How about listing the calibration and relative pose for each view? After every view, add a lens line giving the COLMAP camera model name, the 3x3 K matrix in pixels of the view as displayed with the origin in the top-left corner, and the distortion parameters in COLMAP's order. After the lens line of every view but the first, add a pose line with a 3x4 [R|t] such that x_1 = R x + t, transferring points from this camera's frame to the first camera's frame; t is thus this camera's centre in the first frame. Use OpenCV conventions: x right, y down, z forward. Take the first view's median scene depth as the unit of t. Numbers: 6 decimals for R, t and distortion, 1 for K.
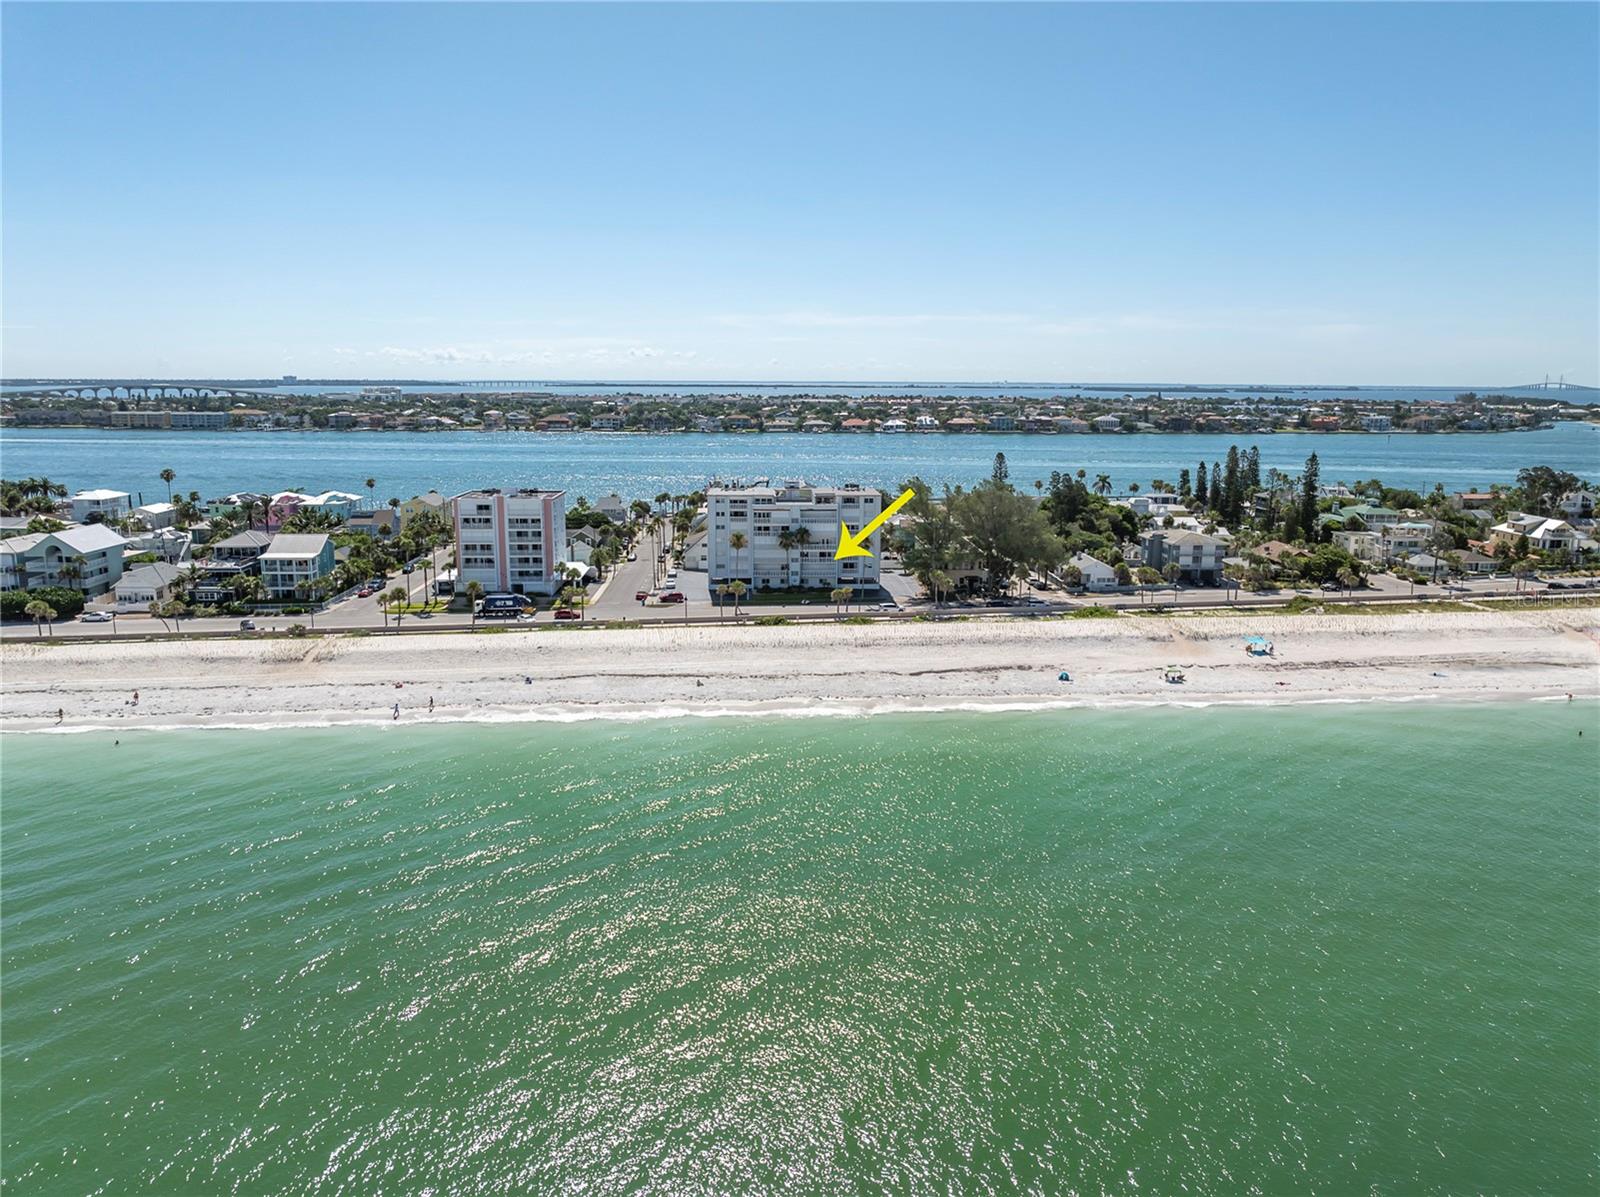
lens RADIAL K [[1117.9, 0, 807.8], [0, 1117.9, 606.4], [0, 0, 1]] dist [-0.016378, 0.005388]
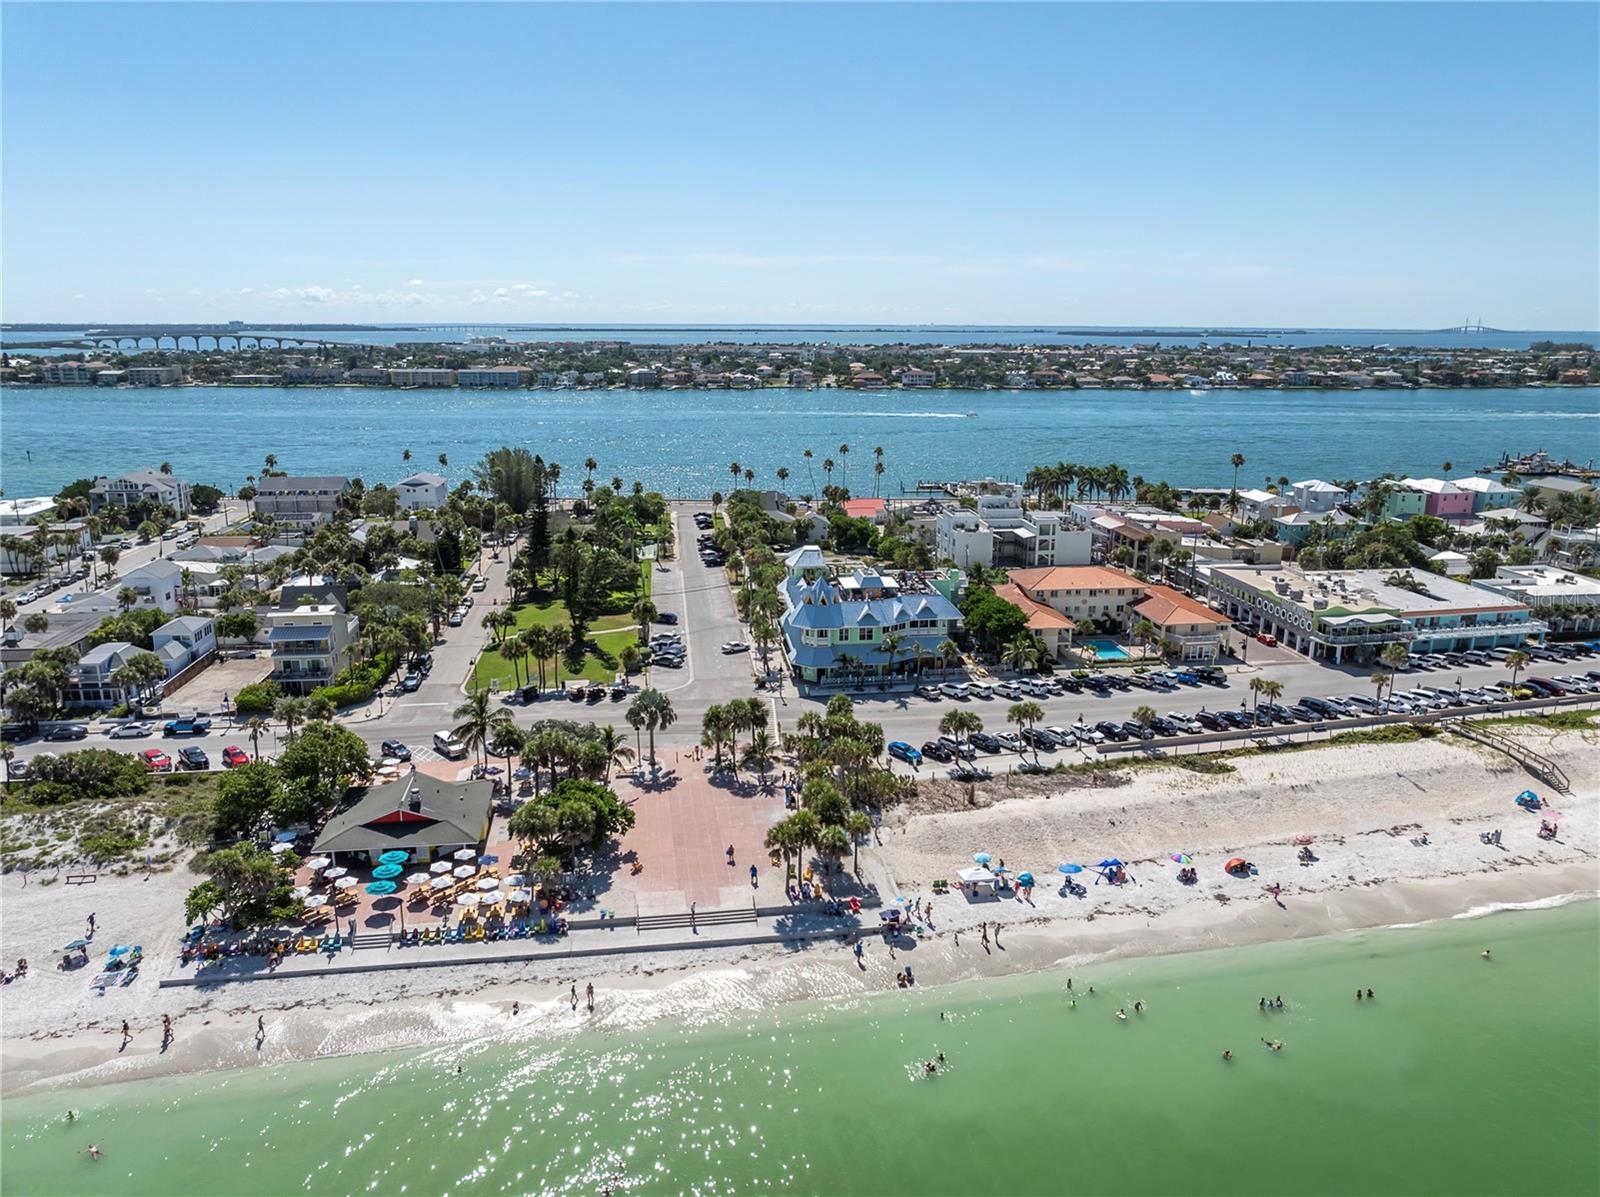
lens RADIAL K [[1117.9, 0, 807.8], [0, 1117.9, 606.4], [0, 0, 1]] dist [-0.016378, 0.005388]
pose [[0.996398, -0.021668, 0.081984, -0.361362], [0.017590, 0.998587, 0.050139, -0.016709], [-0.082955, -0.048516, 0.995372, 0.022666]]
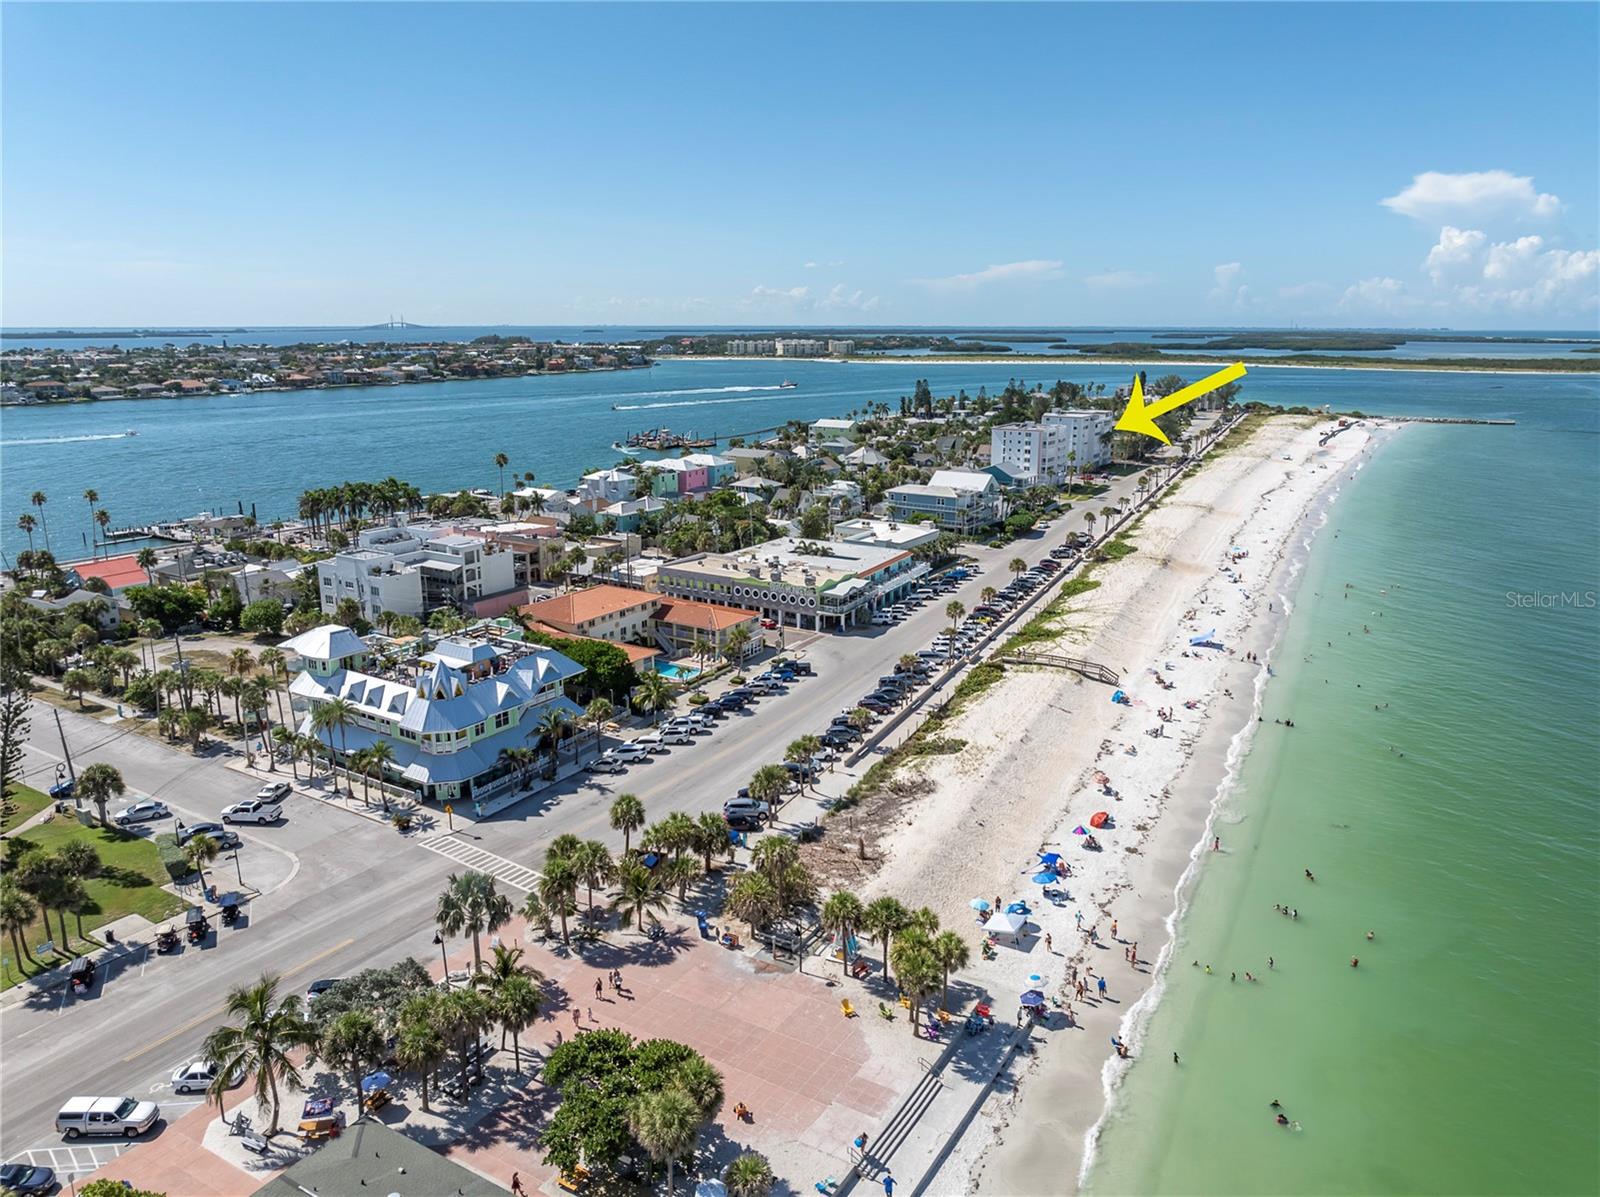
lens RADIAL K [[1117.9, 0, 807.8], [0, 1117.9, 606.4], [0, 0, 1]] dist [-0.016378, 0.005388]
pose [[0.574268, -0.206885, 0.792095, -0.420675], [0.165885, 0.976877, 0.134881, -0.028798], [-0.801685, 0.053939, 0.595308, 0.082683]]
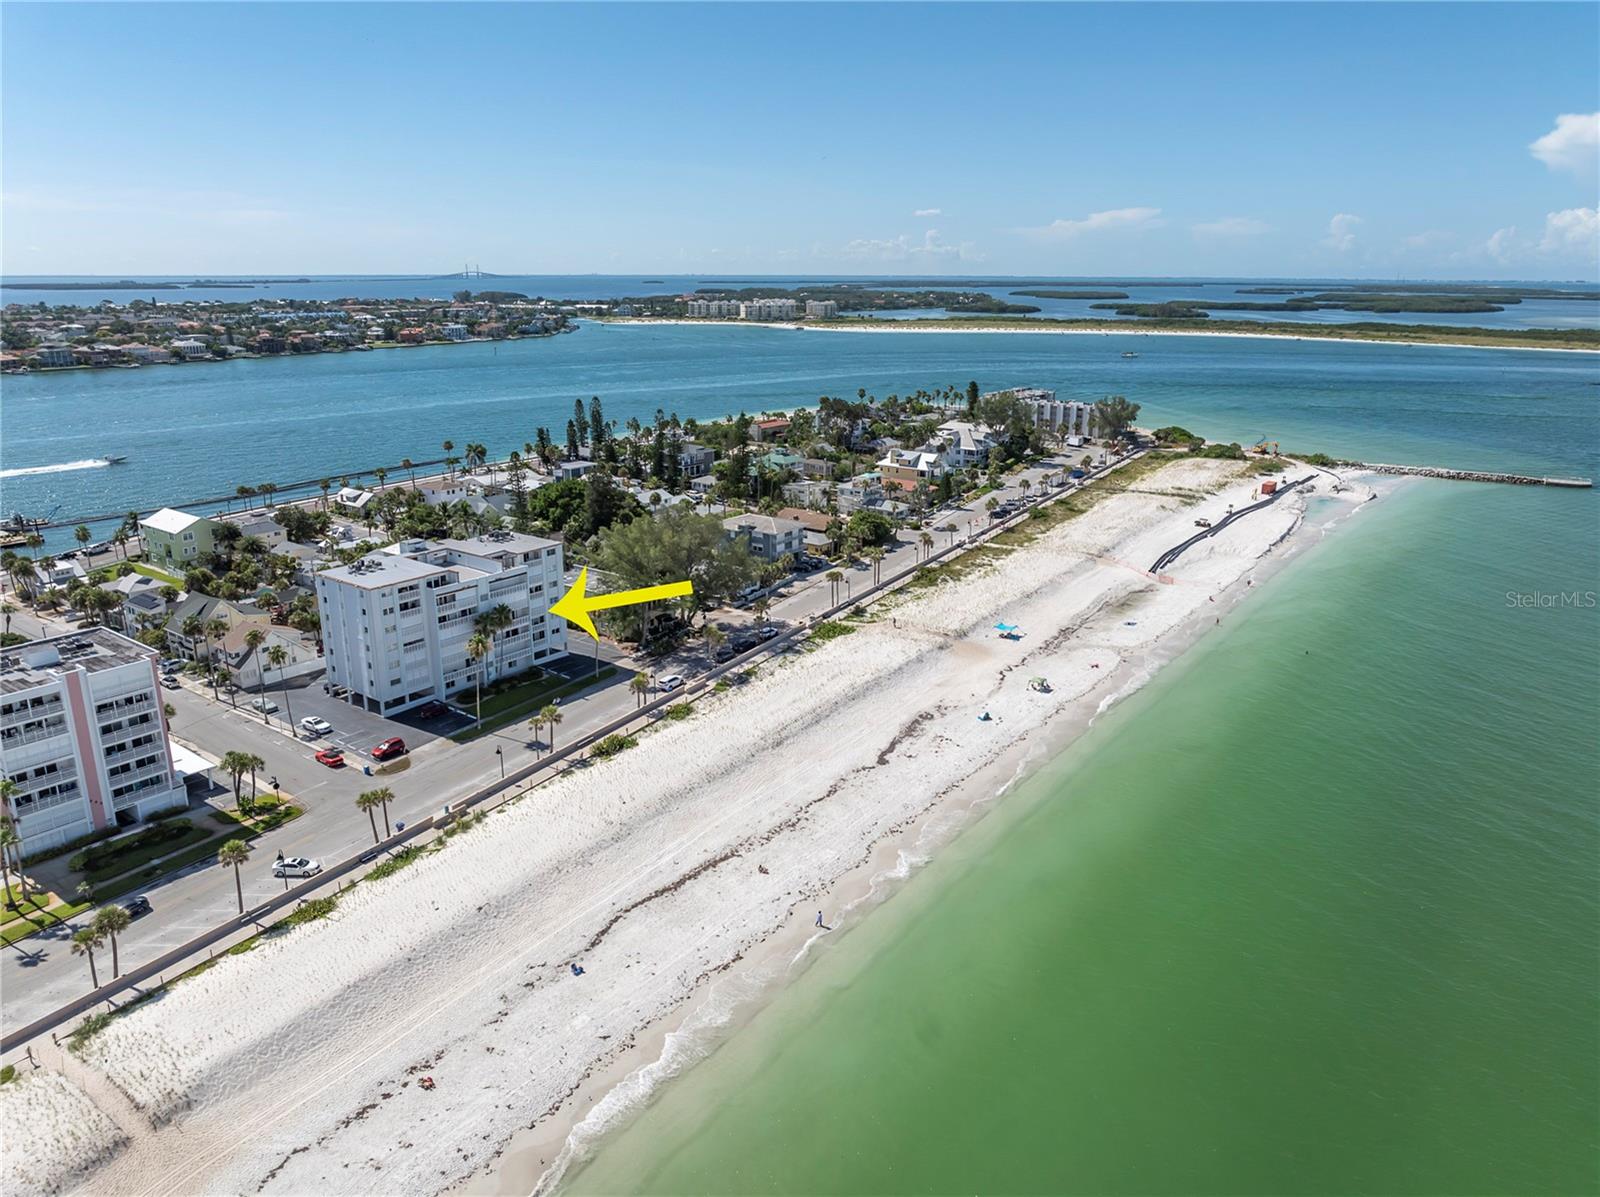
lens RADIAL K [[1117.9, 0, 807.8], [0, 1117.9, 606.4], [0, 0, 1]] dist [-0.016378, 0.005388]
pose [[0.639827, -0.224236, 0.735078, -0.103656], [0.153938, 0.974496, 0.163280, -0.039158], [-0.752944, 0.008686, 0.658028, 0.085110]]
